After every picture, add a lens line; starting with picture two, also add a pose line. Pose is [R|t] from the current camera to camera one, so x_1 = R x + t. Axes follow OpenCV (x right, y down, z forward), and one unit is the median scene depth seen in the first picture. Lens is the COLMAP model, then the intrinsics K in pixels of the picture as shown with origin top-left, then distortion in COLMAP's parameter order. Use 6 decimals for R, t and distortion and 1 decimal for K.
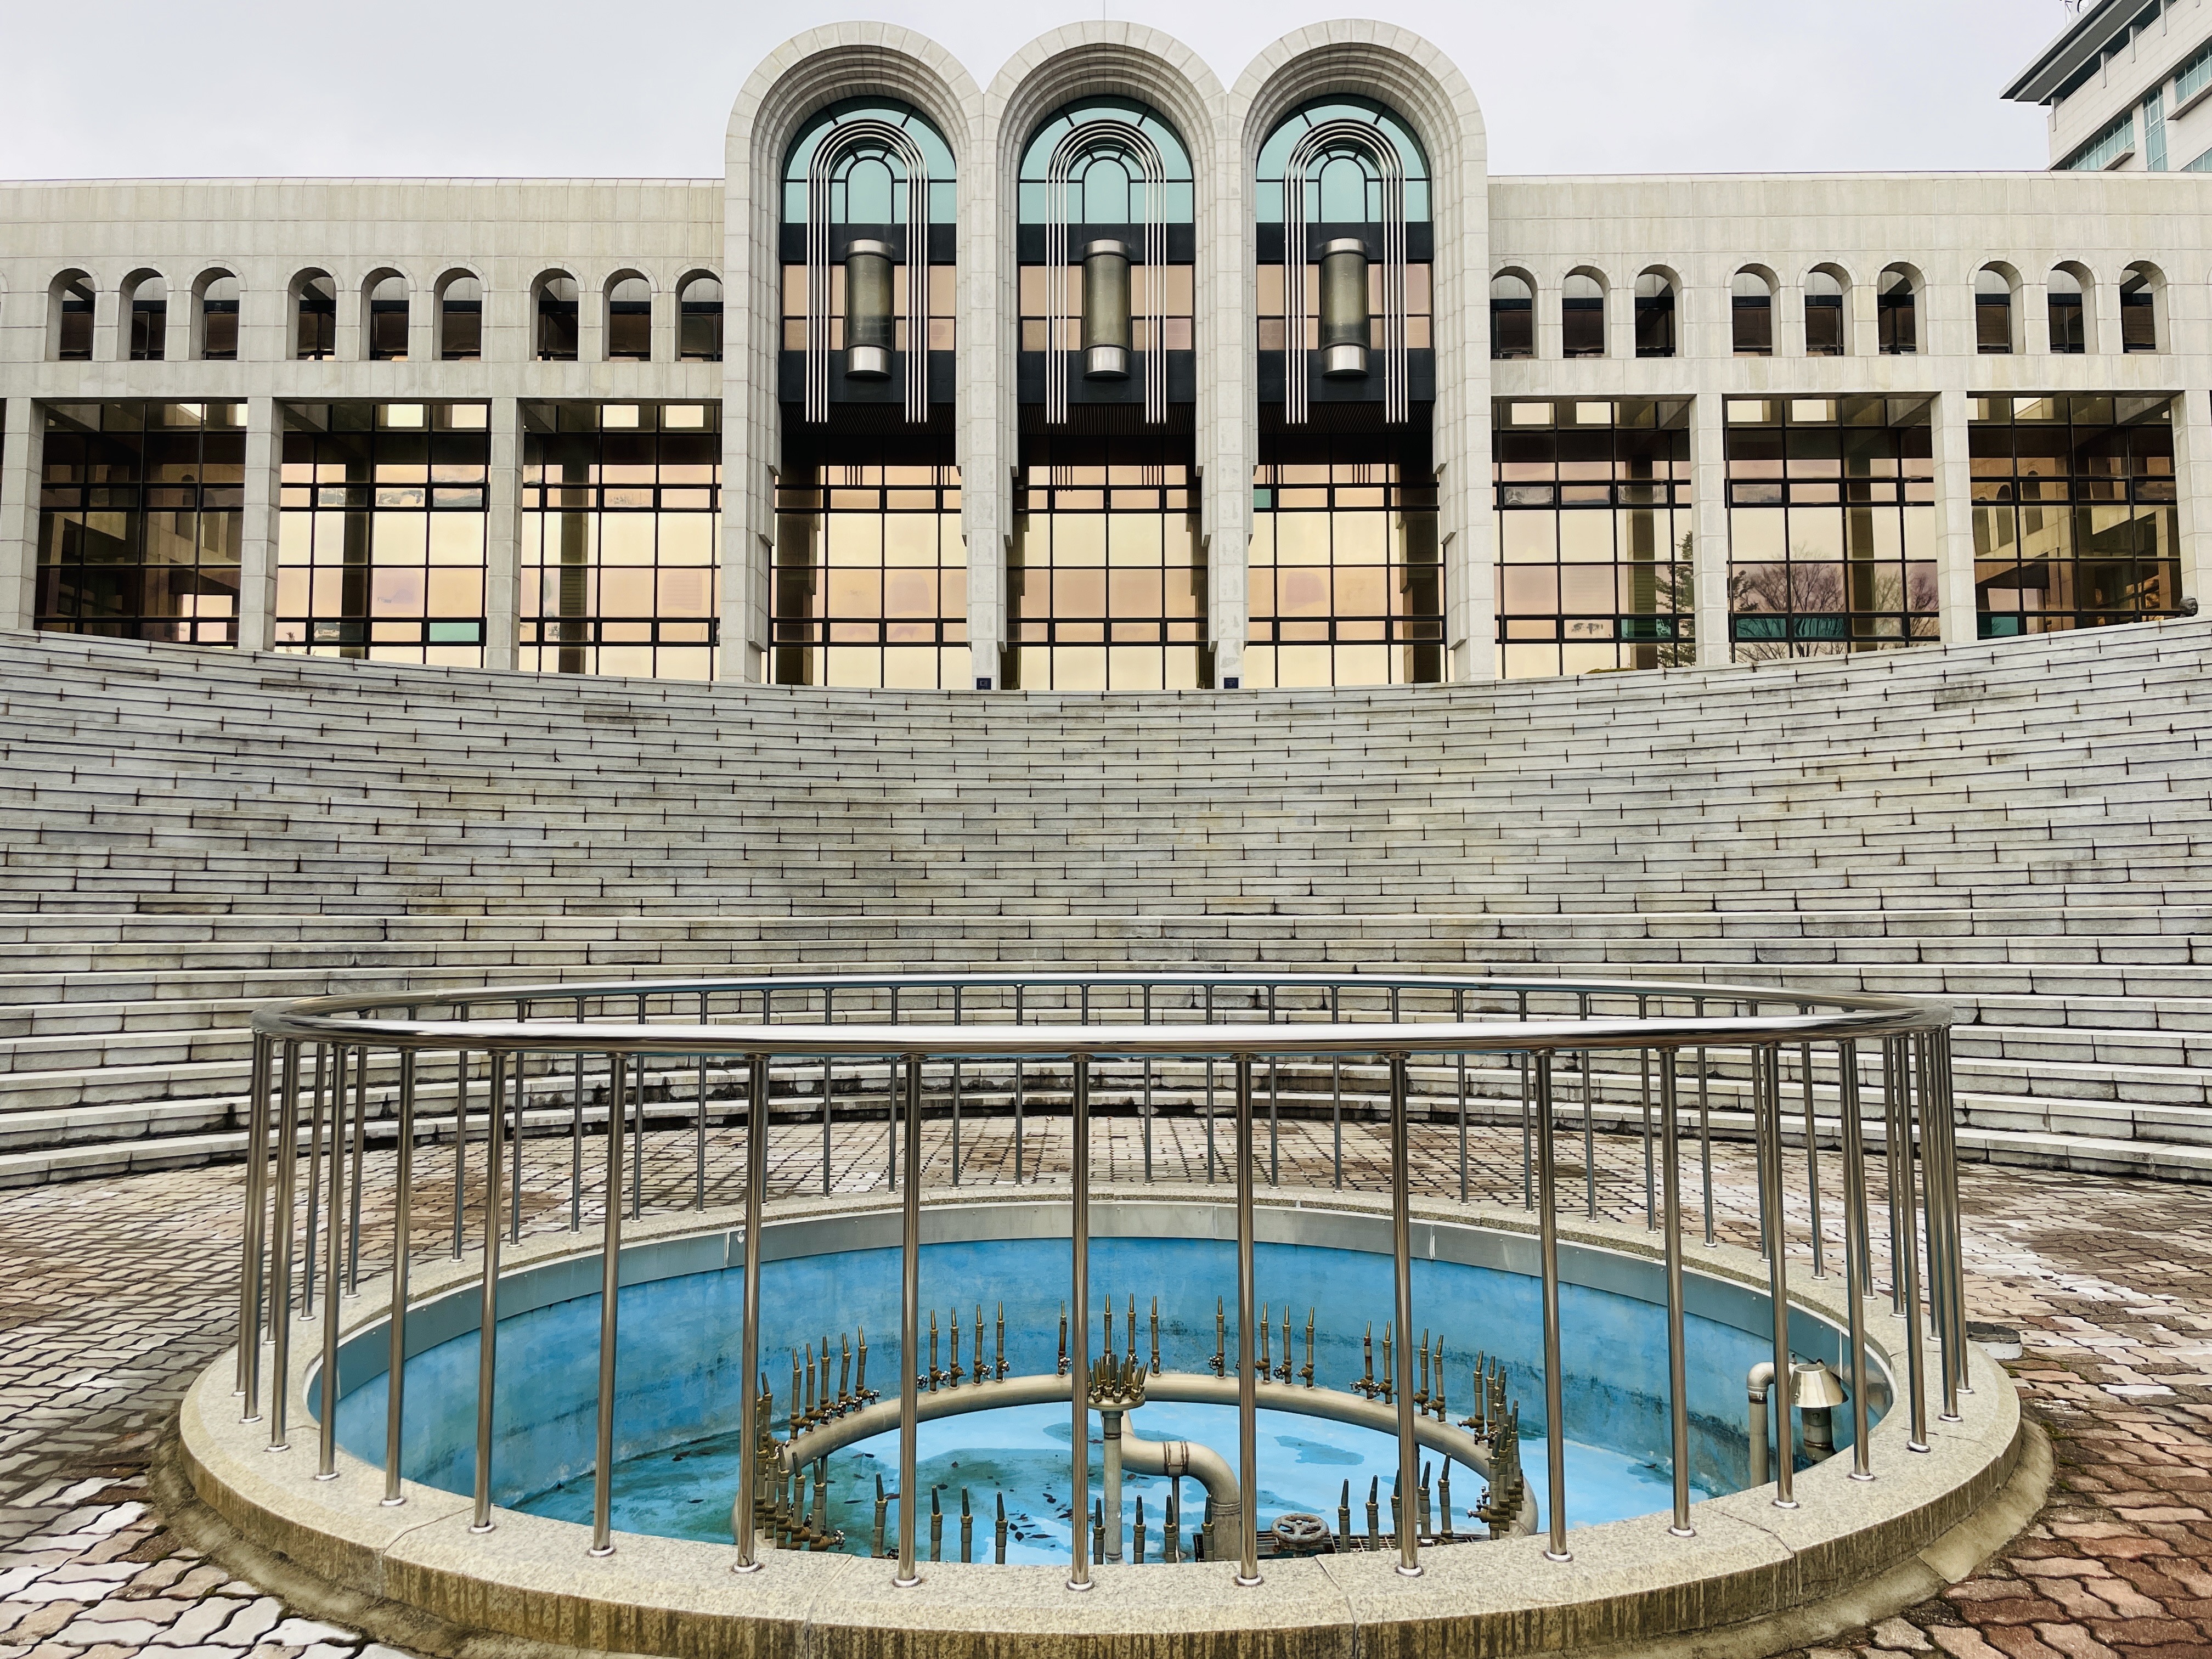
lens RADIAL K [[1652.3, 0, 1108.9], [0, 1652.3, 804.9], [0, 0, 1]] dist [0.103883, -0.137324]
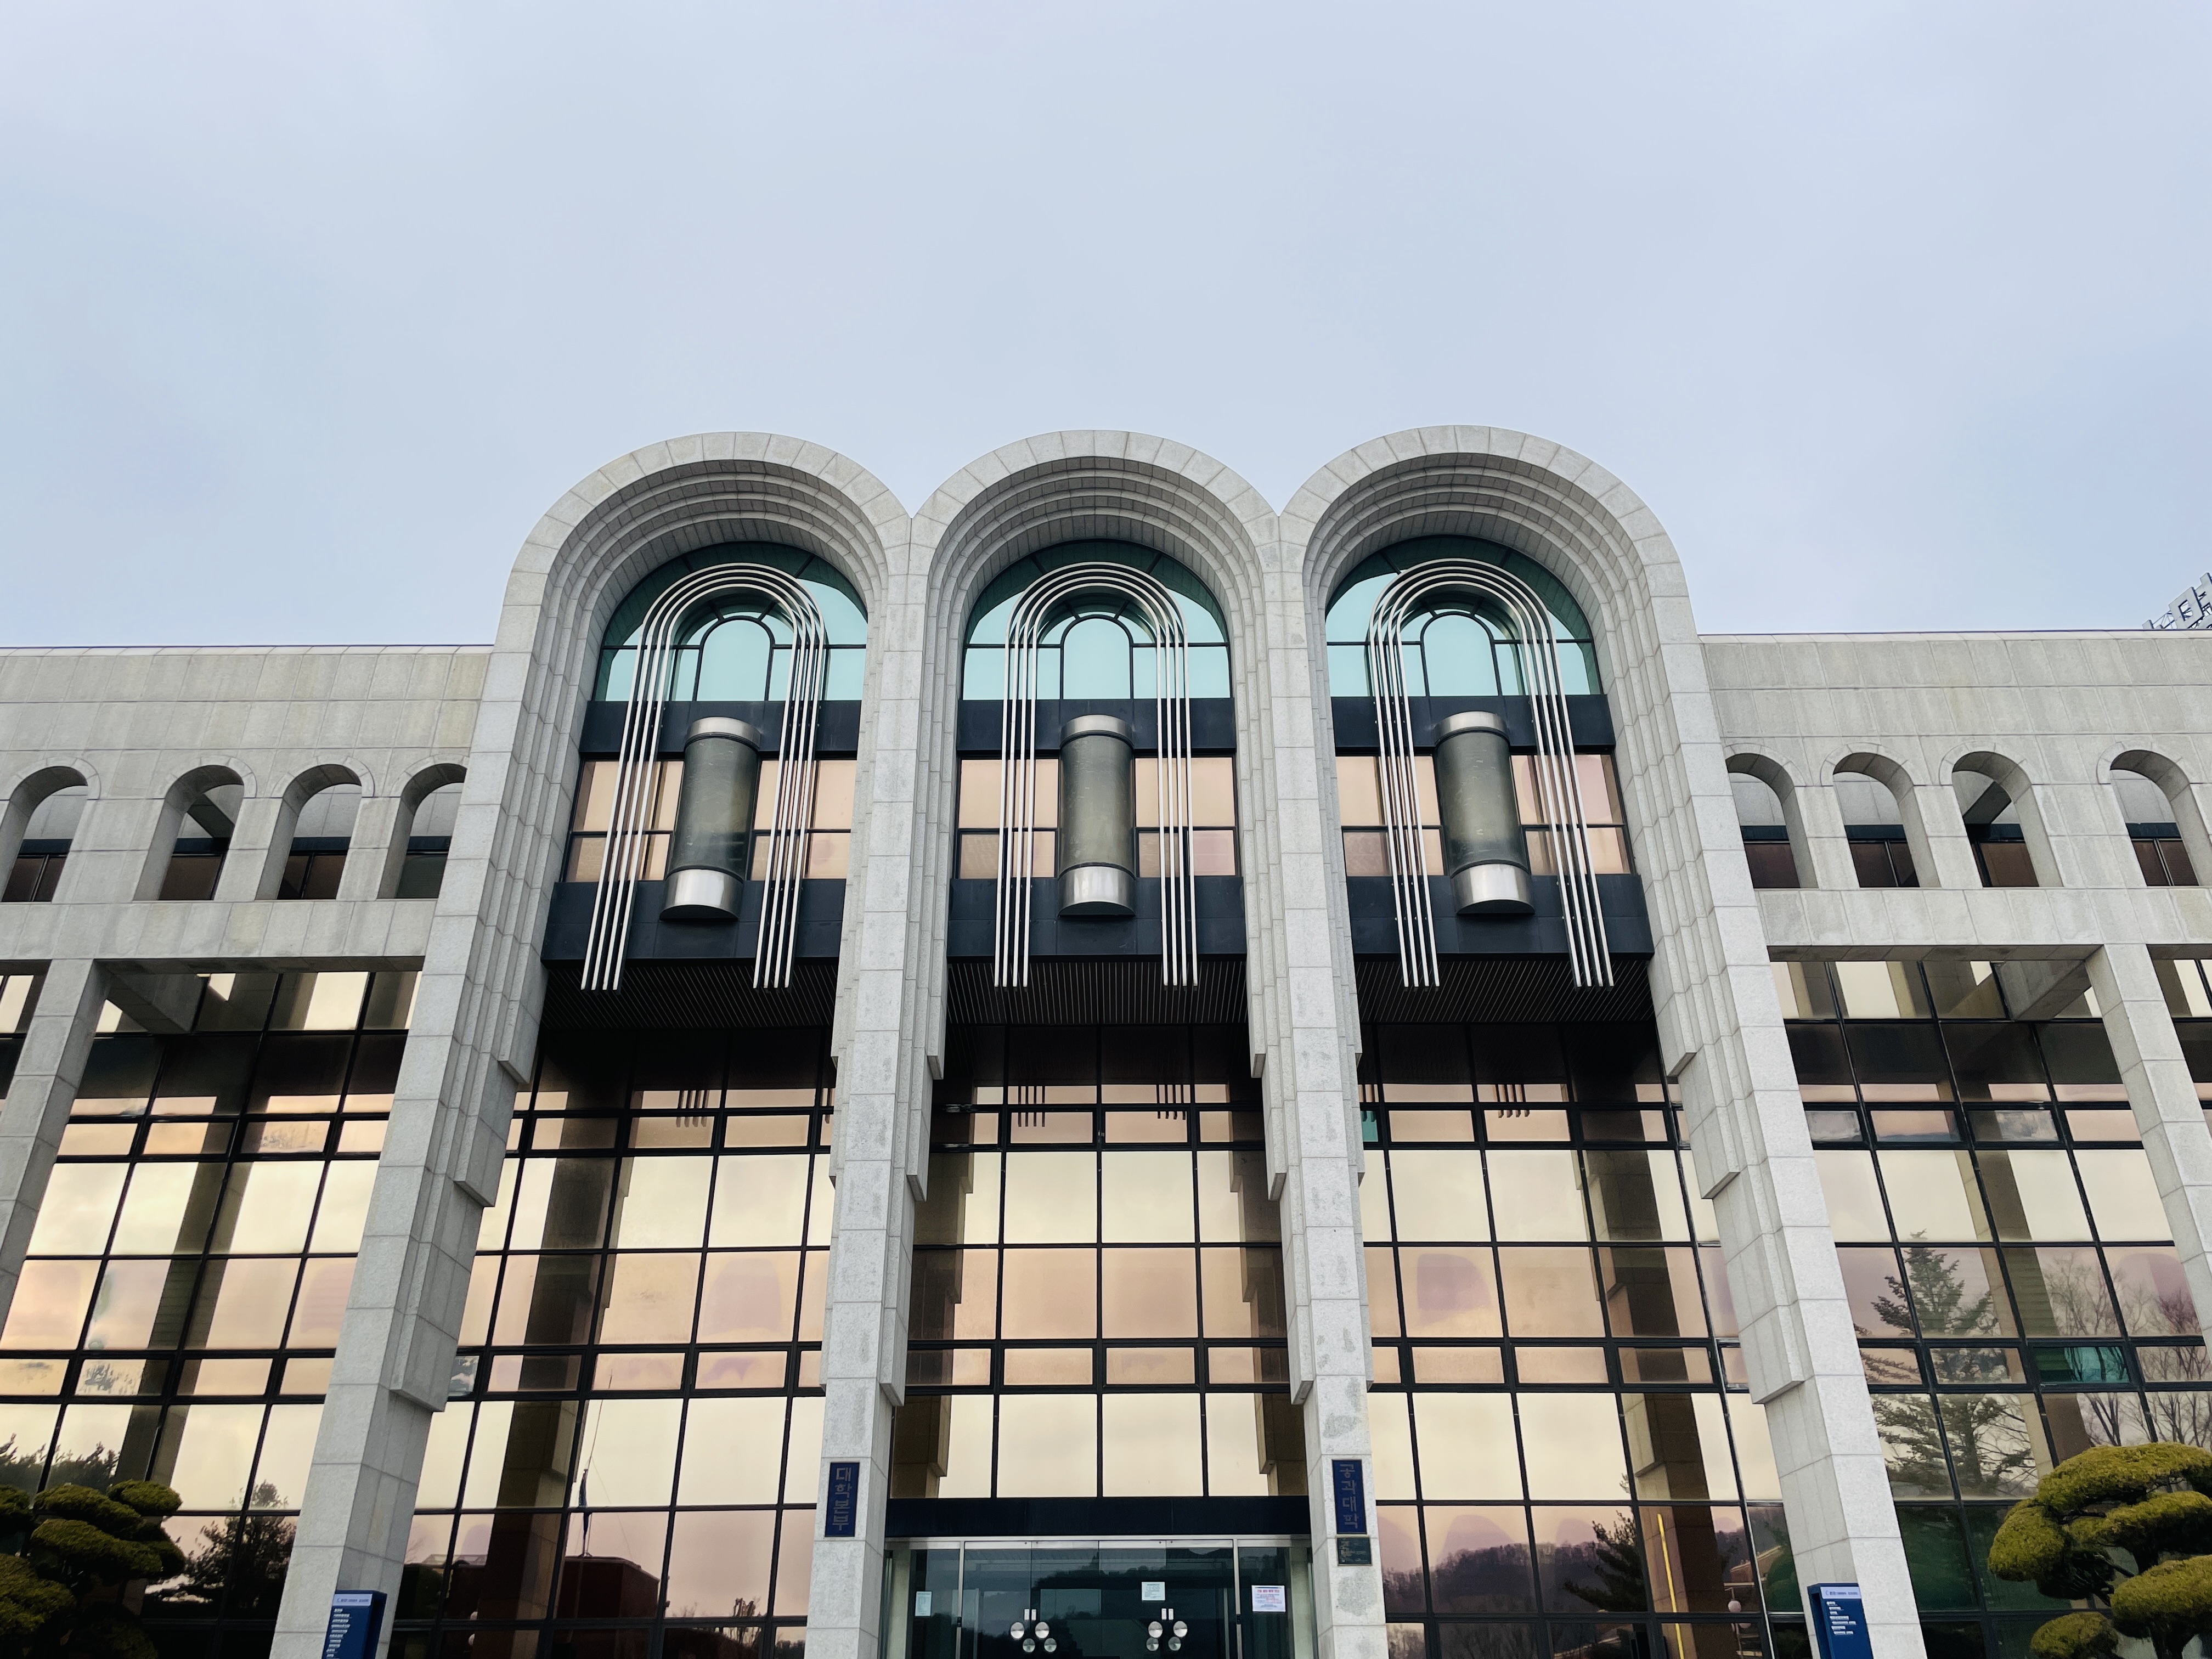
lens RADIAL K [[1652.3, 0, 1108.9], [0, 1652.3, 804.9], [0, 0, 1]] dist [0.103883, -0.137324]
pose [[0.999991, -0.003542, -0.002416, 0.004541], [0.002187, 0.906085, -0.423090, -0.040500], [0.003687, 0.423081, 0.906085, 0.439035]]
